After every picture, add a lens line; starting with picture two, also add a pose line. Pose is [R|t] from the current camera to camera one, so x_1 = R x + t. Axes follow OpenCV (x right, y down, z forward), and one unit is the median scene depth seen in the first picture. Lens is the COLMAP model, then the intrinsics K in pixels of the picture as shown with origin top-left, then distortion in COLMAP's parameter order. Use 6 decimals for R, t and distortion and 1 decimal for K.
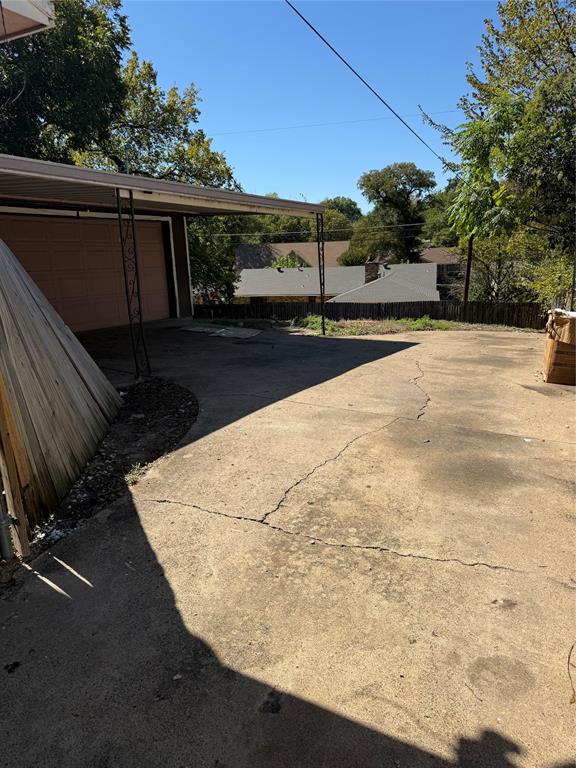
lens RADIAL K [[534.4, 0, 294.2], [0, 534.4, 388.5], [0, 0, 1]] dist [0.091369, -0.135212]
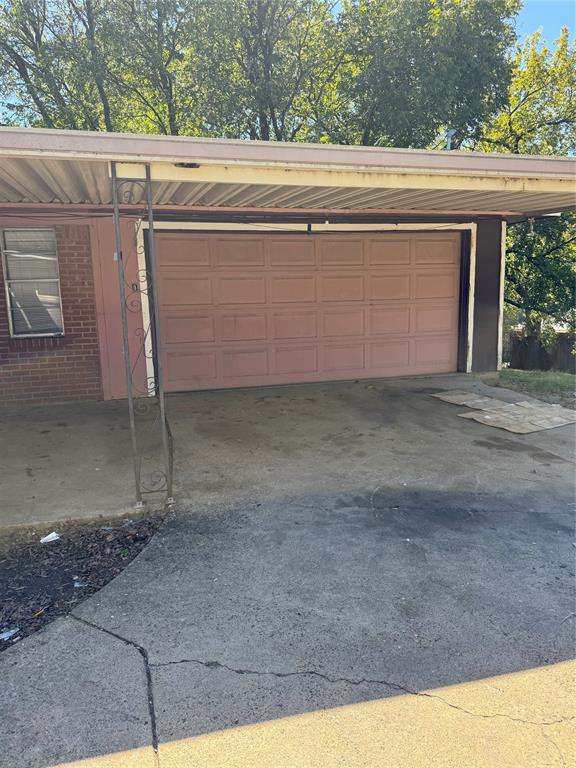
lens RADIAL K [[534.4, 0, 294.2], [0, 534.4, 388.5], [0, 0, 1]] dist [0.091369, -0.135212]
pose [[0.696947, 0.138976, -0.703528, 0.159873], [-0.168322, 0.985337, 0.027897, -0.146103], [0.697089, 0.098976, 0.710120, 0.580321]]
